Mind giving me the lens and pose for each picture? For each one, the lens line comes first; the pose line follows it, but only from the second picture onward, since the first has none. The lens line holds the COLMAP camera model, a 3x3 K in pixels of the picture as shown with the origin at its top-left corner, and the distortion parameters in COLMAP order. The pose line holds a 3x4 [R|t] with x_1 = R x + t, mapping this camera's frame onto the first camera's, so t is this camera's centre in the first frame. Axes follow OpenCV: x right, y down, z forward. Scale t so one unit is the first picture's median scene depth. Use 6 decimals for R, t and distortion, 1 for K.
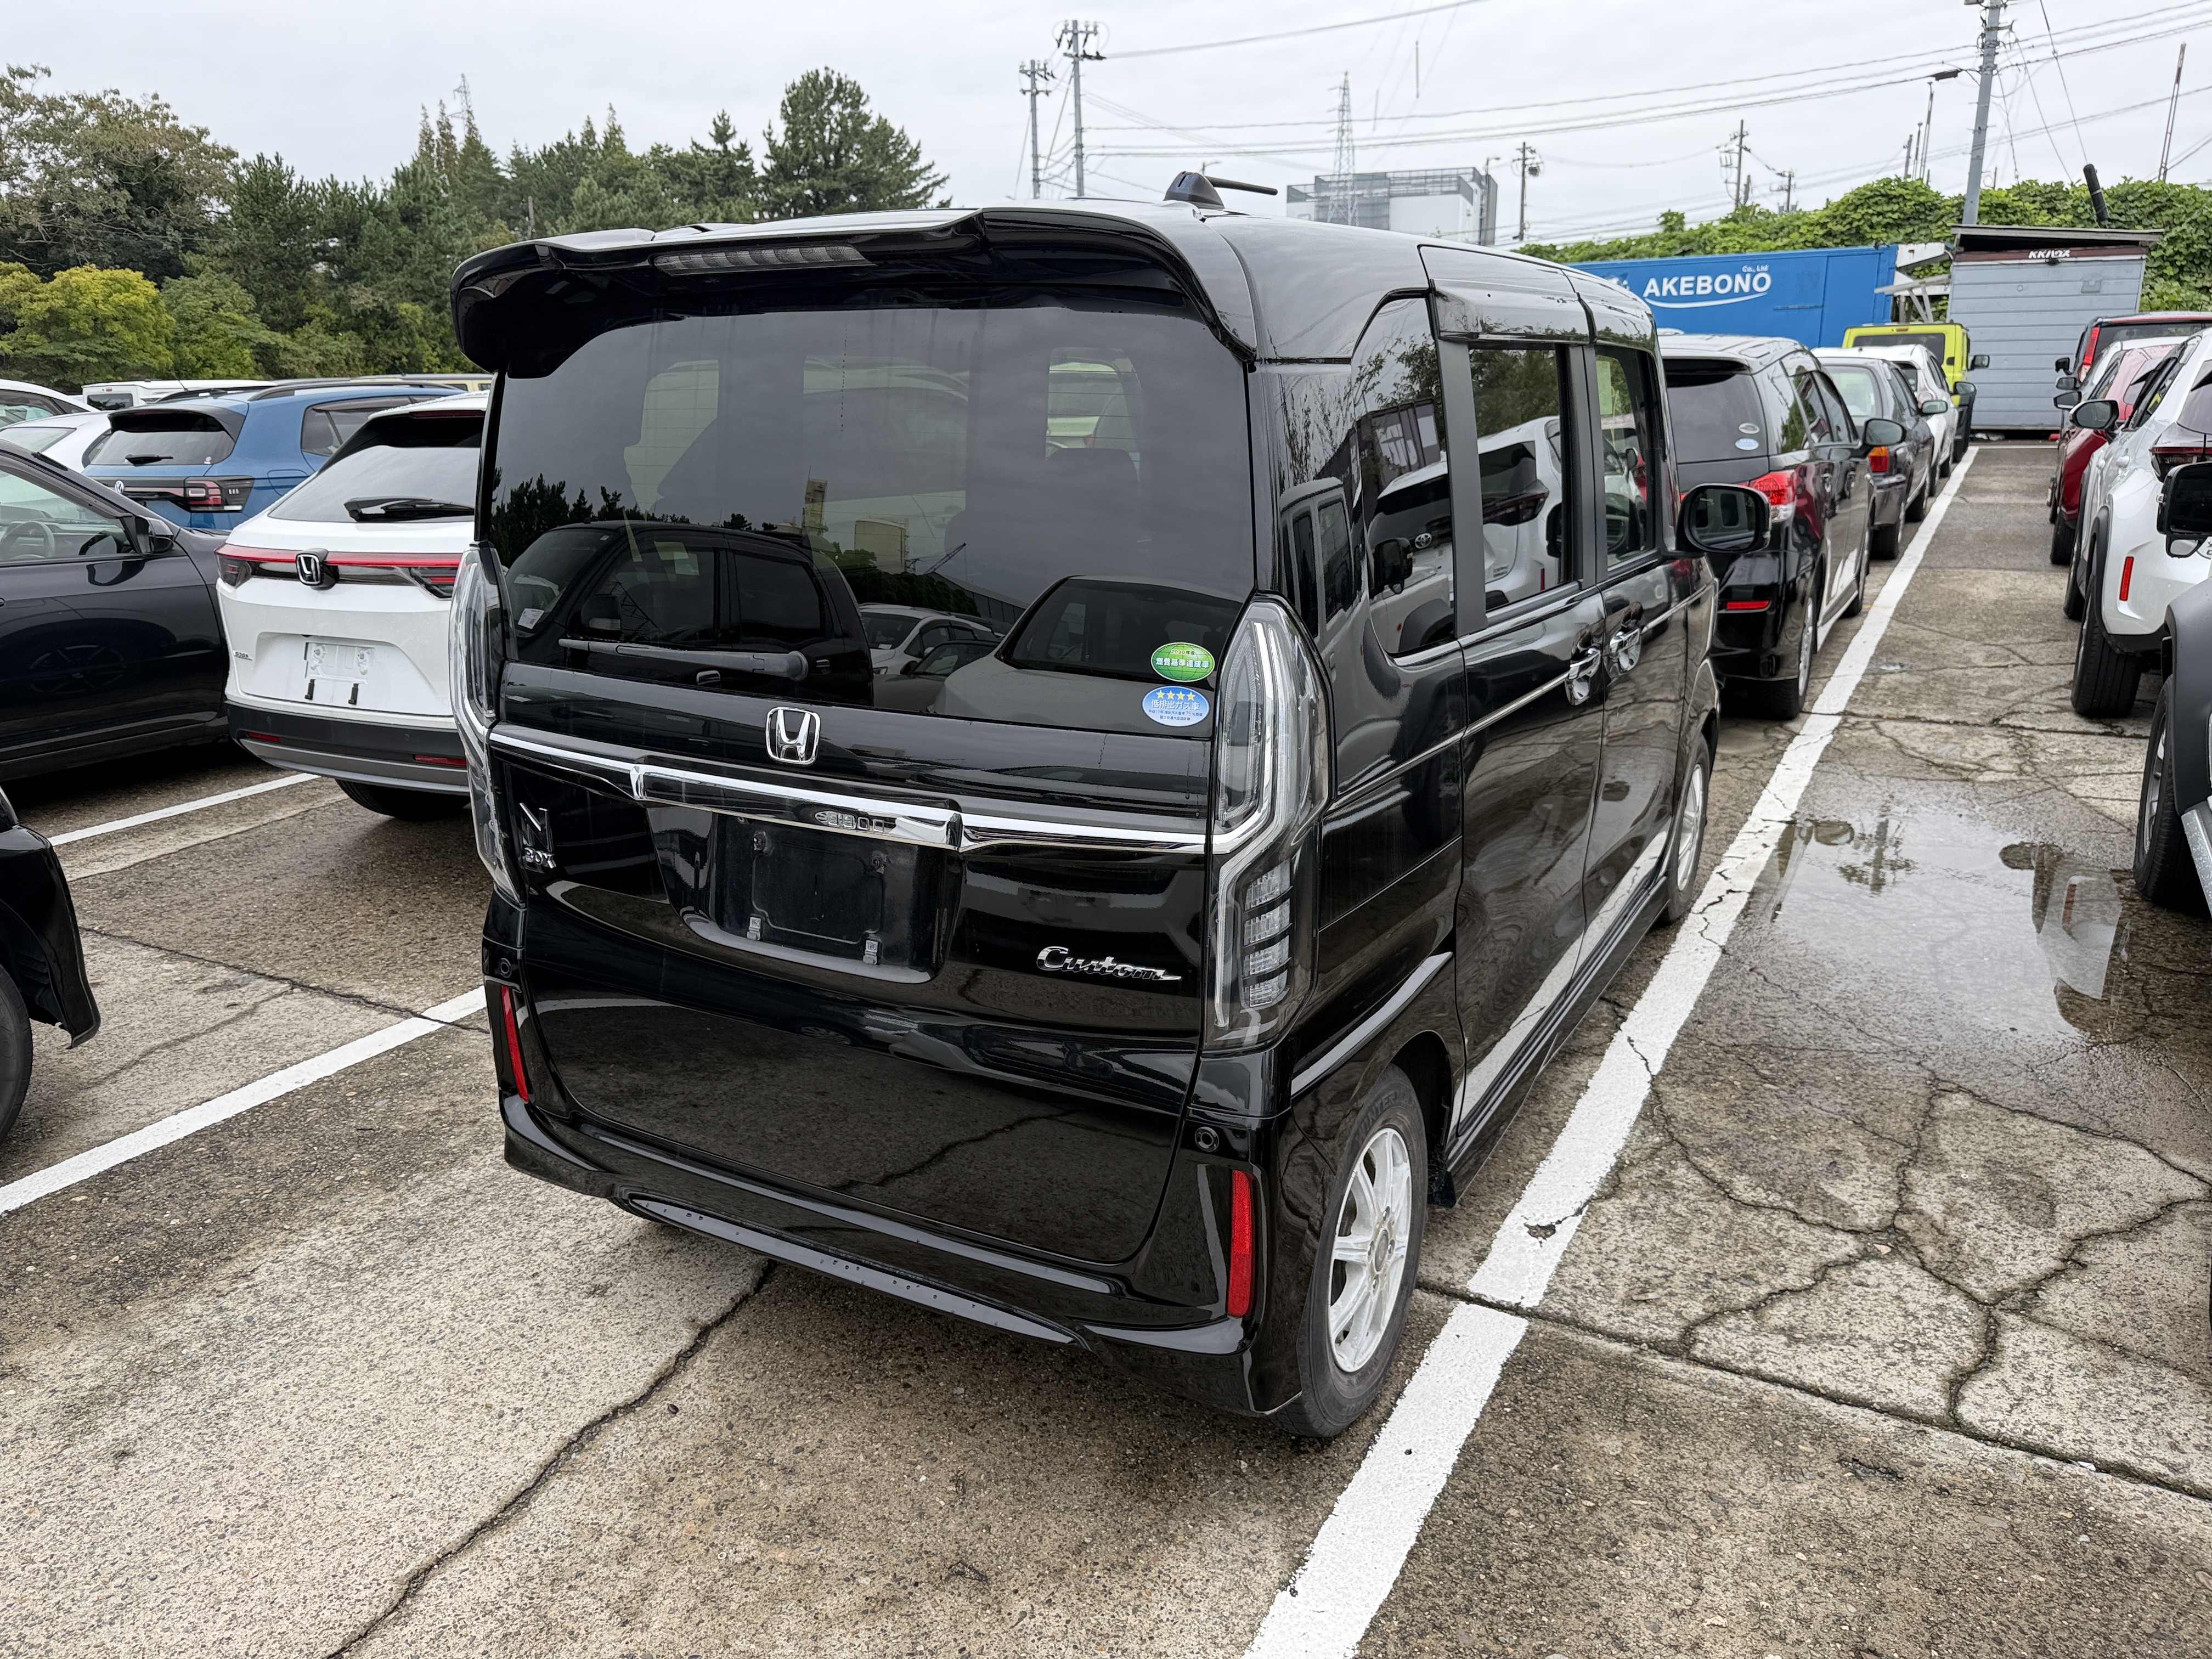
lens RADIAL K [[1581.4, 0, 1106.0], [0, 1581.4, 829.5], [0, 0, 1]] dist [0.007039, 0.000824]
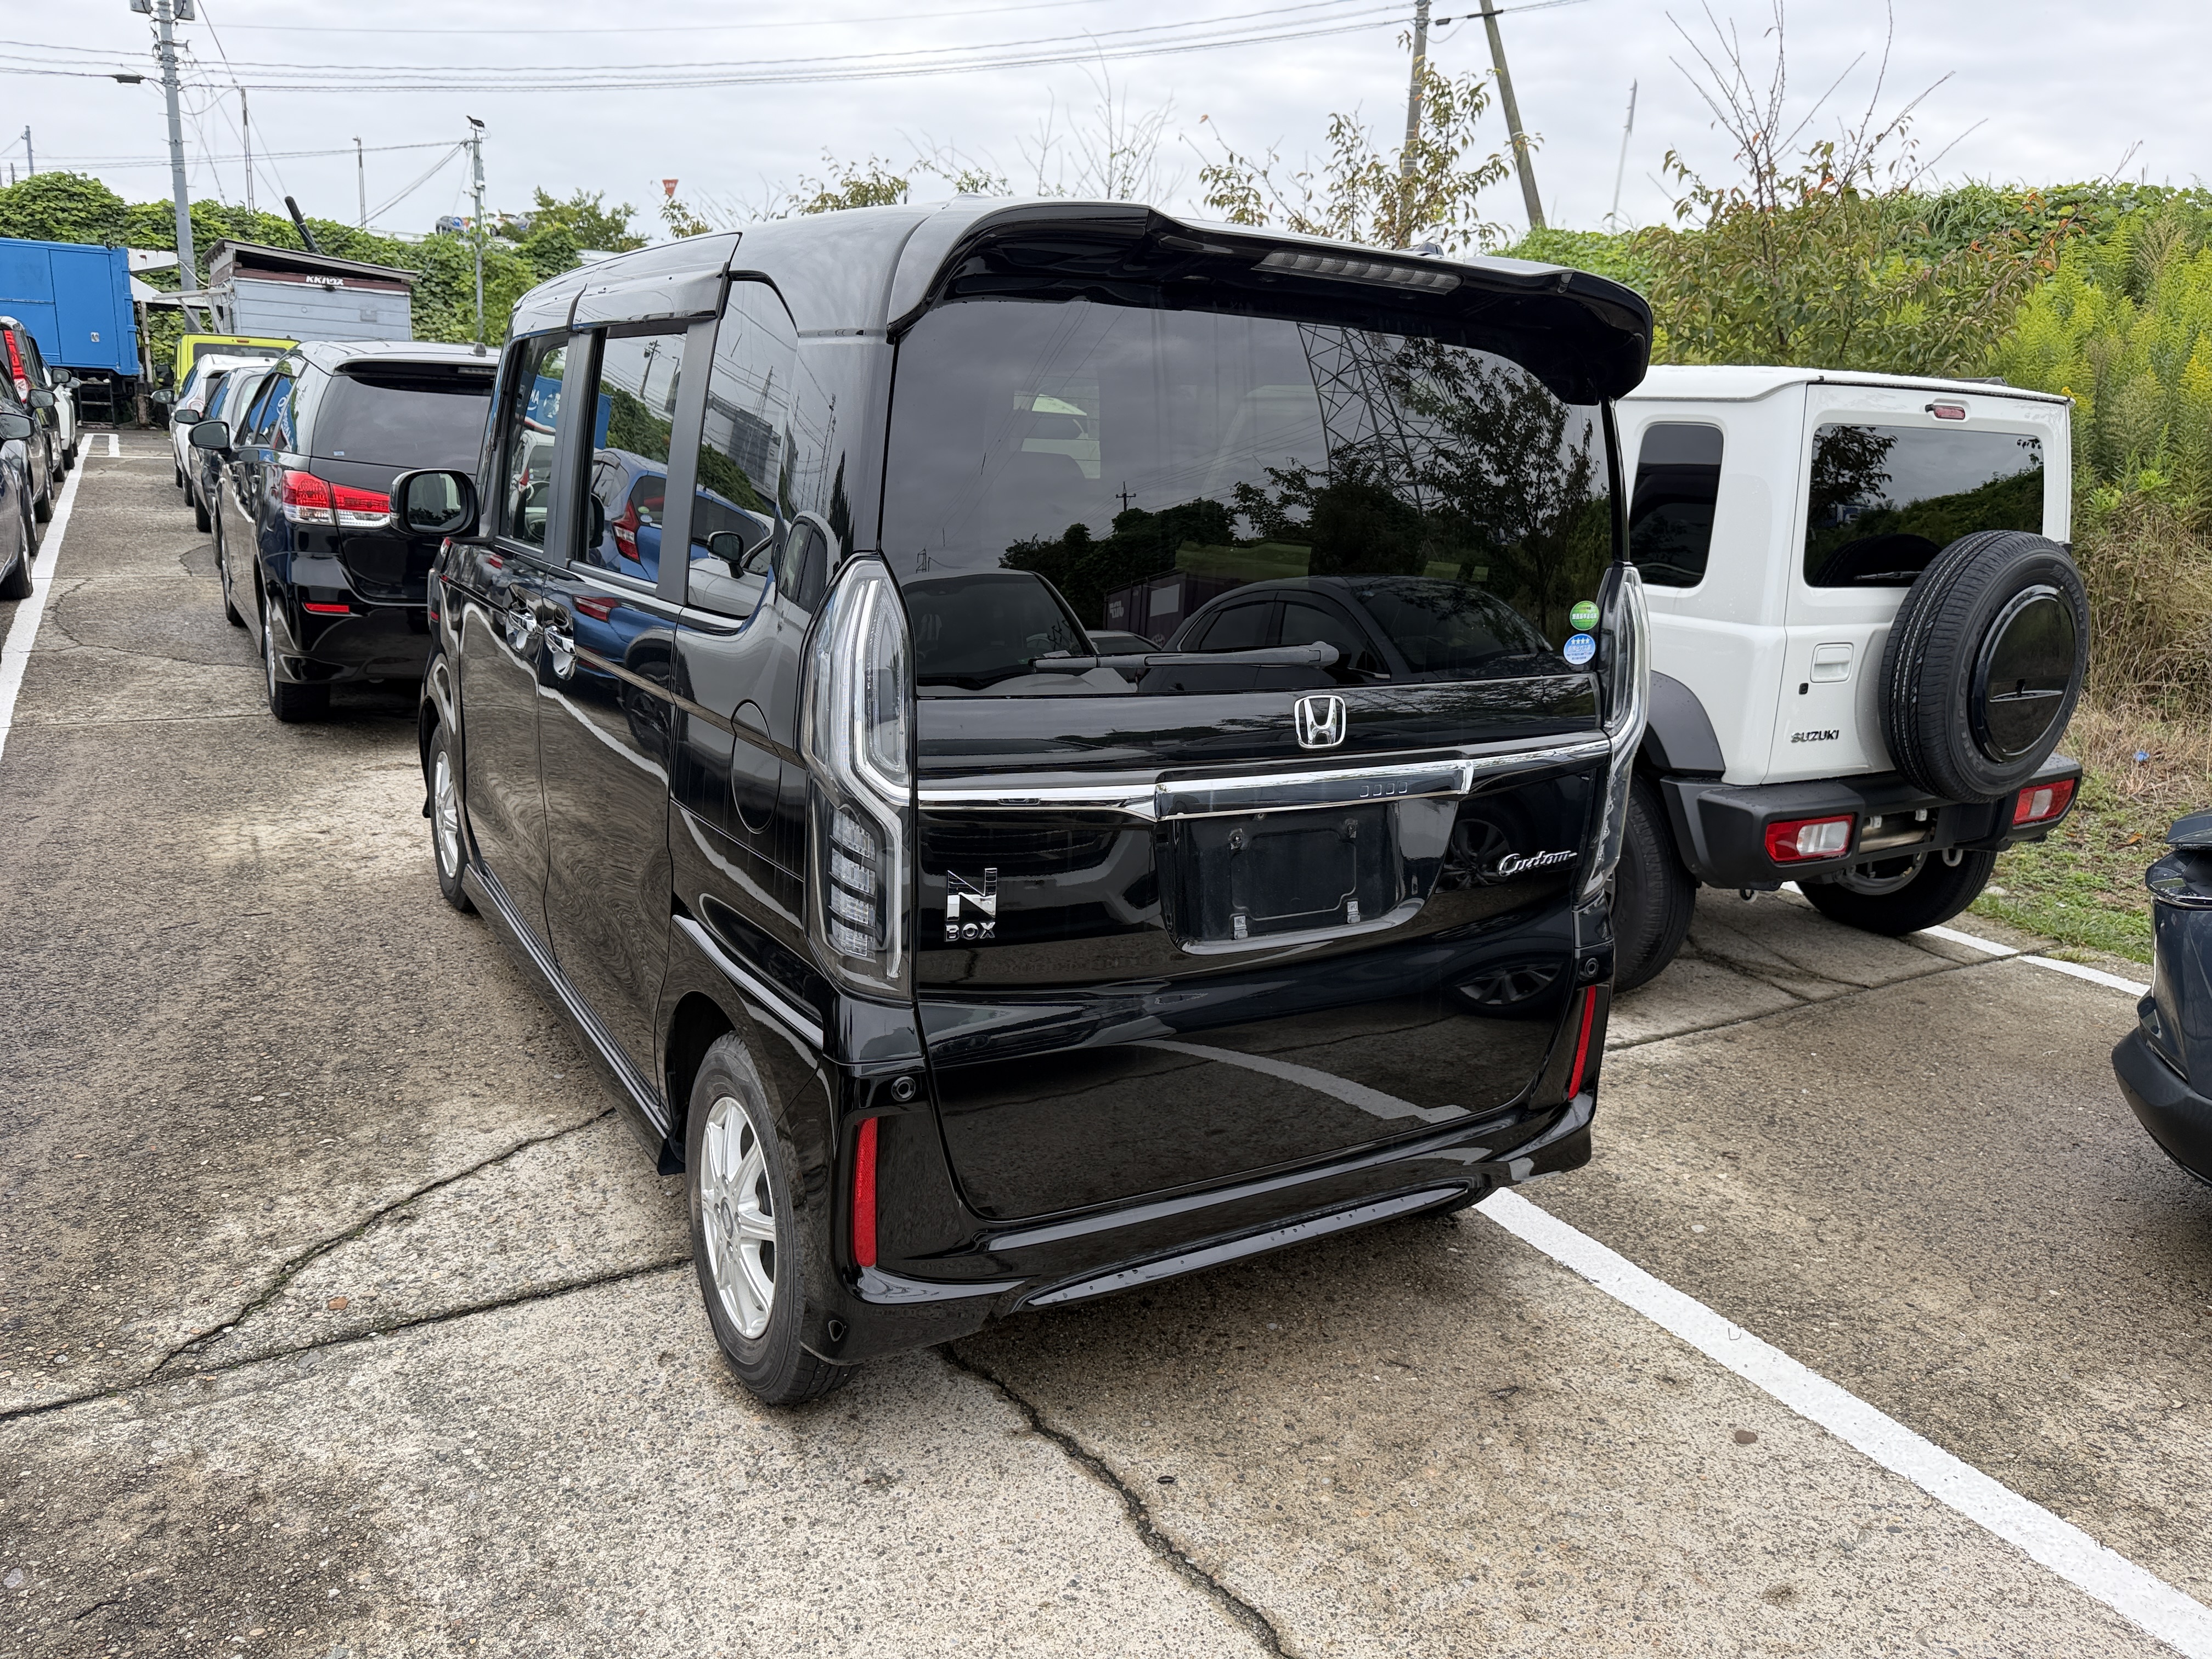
lens RADIAL K [[1557.7, 0, 1106.0], [0, 1557.7, 829.5], [0, 0, 1]] dist [0.027160, -0.029429]
pose [[0.487050, -0.177015, 0.855247, -0.845726], [0.182158, 0.978298, 0.098747, -0.085521], [-0.854167, 0.107696, 0.508725, 0.442894]]
